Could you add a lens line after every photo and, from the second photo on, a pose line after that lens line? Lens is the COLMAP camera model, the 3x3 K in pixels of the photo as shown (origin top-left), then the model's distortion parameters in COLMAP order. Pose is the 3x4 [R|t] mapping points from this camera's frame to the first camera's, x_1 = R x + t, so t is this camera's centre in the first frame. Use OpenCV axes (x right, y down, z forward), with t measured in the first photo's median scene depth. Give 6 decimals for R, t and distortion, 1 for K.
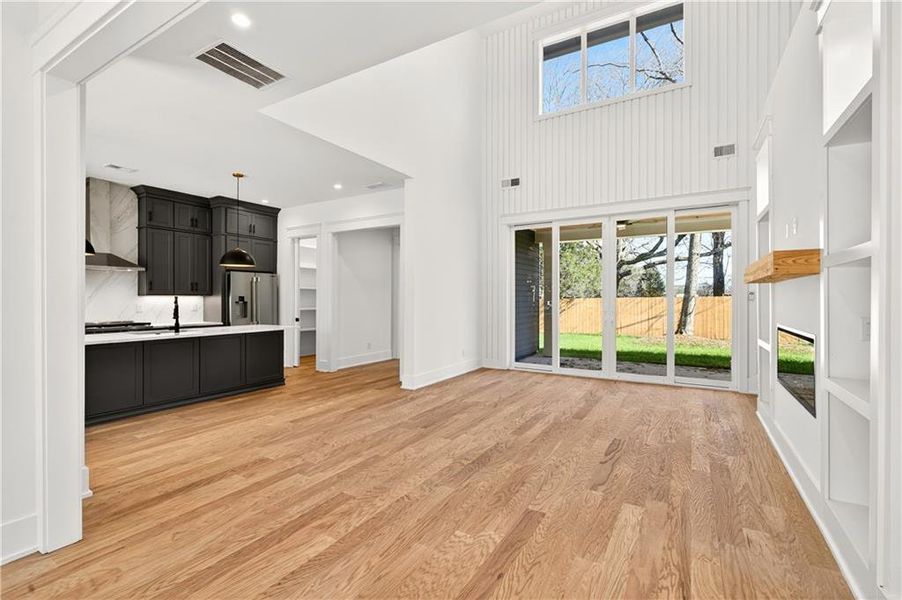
lens RADIAL K [[409.4, 0, 448.7], [0, 409.4, 301.0], [0, 0, 1]] dist [-0.000863, 0.000507]
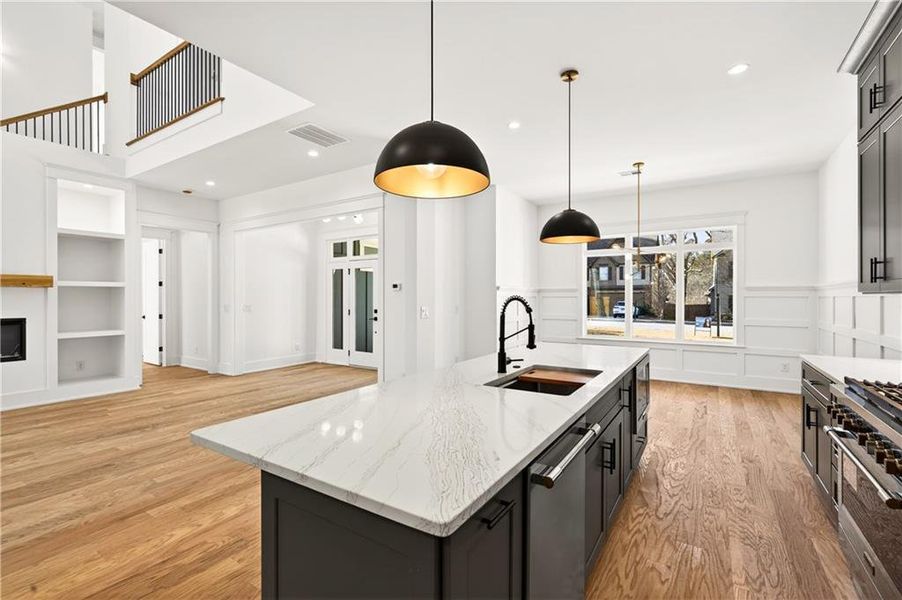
lens RADIAL K [[409.4, 0, 449.0], [0, 409.4, 299.0], [0, 0, 1]] dist [-0.000863, 0.000507]
pose [[-0.999404, 0.000613, 0.034506, -0.489829], [0.000801, 0.999985, 0.005444, -0.009537], [-0.034502, 0.005468, -0.999390, 1.167630]]
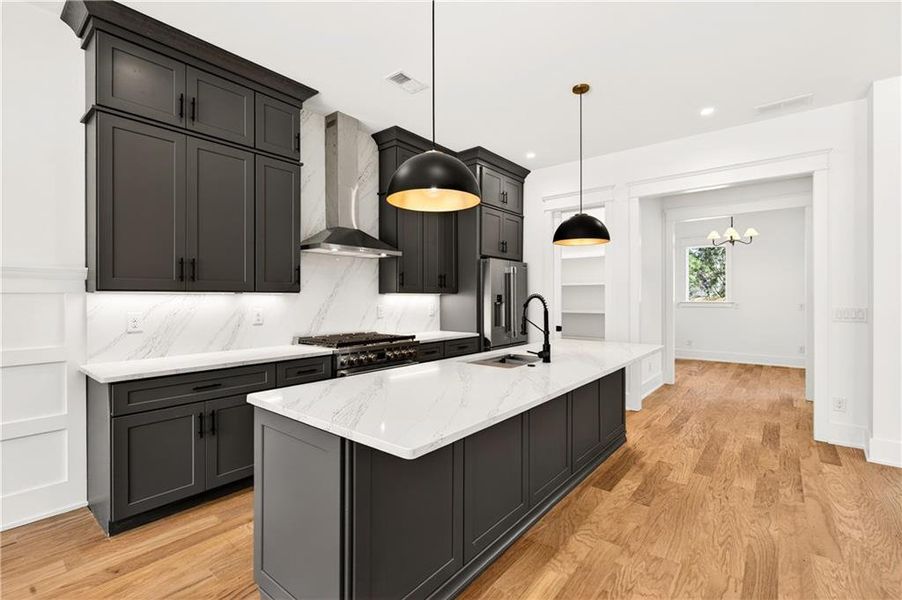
lens RADIAL K [[409.4, 0, 455.5], [0, 409.4, 296.9], [0, 0, 1]] dist [-0.000863, 0.000507]
pose [[0.990636, -0.001808, -0.136521, -0.558317], [0.000998, 0.999981, -0.006002, -0.003845], [0.136529, 0.005810, 0.990619, 0.355462]]
